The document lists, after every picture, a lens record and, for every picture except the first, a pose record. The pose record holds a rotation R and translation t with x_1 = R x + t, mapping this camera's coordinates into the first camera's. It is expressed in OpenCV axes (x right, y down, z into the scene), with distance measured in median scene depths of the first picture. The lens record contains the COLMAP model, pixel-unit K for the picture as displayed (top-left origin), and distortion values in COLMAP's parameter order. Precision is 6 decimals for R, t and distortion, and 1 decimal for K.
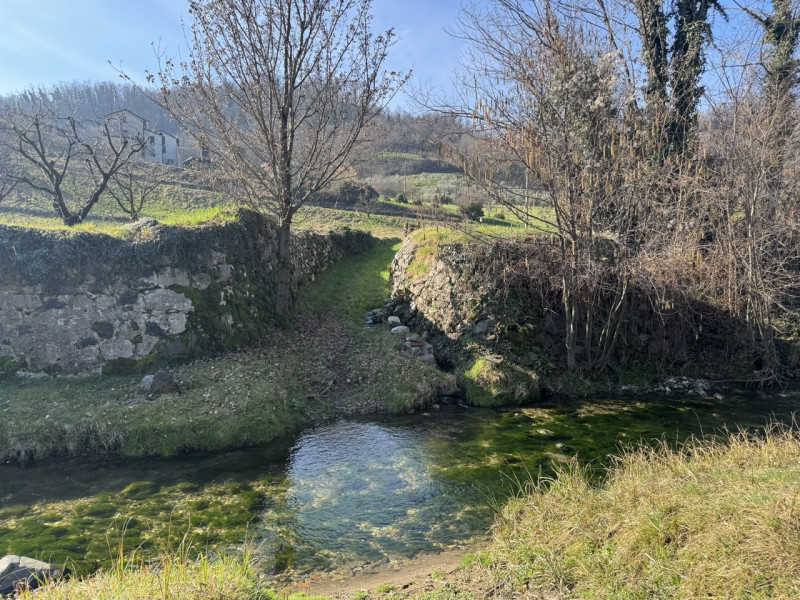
lens RADIAL K [[558.9, 0, 400.0], [0, 558.9, 300.0], [0, 0, 1]] dist [0.127080, -0.145650]
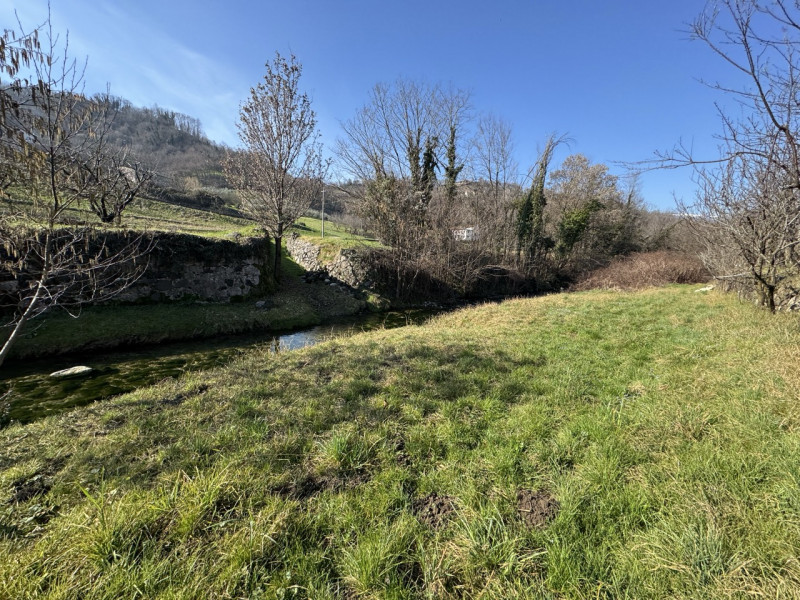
lens RADIAL K [[319.3, 0, 400.0], [0, 319.3, 300.0], [0, 0, 1]] dist [-0.001396, 0.000224]
pose [[0.873691, -0.016406, 0.486205, -0.430691], [-0.025837, 0.996456, 0.080051, 0.001214], [-0.485795, -0.082502, 0.870170, -0.352368]]
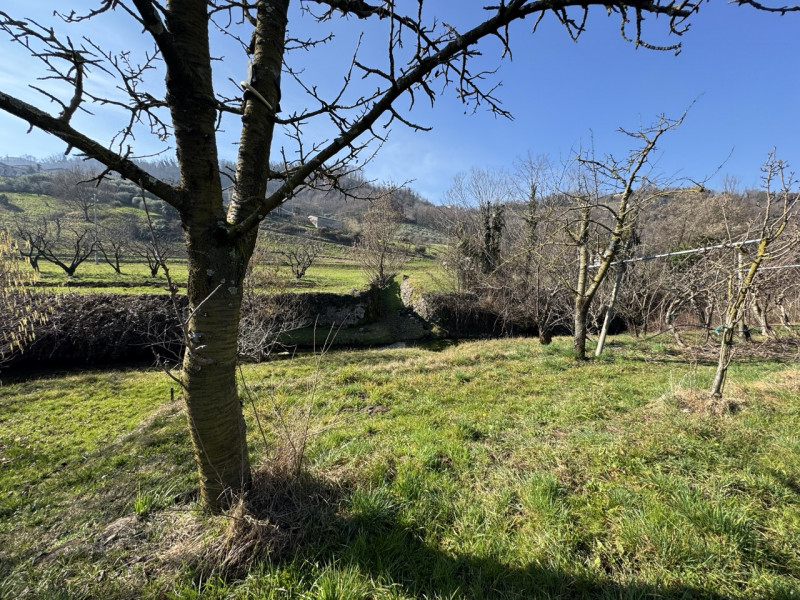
lens RADIAL K [[319.3, 0, 400.0], [0, 319.3, 300.0], [0, 0, 1]] dist [-0.001396, 0.000224]
pose [[0.995816, 0.040191, 0.082070, -0.262581], [-0.042766, 0.998639, 0.029868, -0.127581], [-0.080758, -0.033253, 0.996179, -1.090554]]
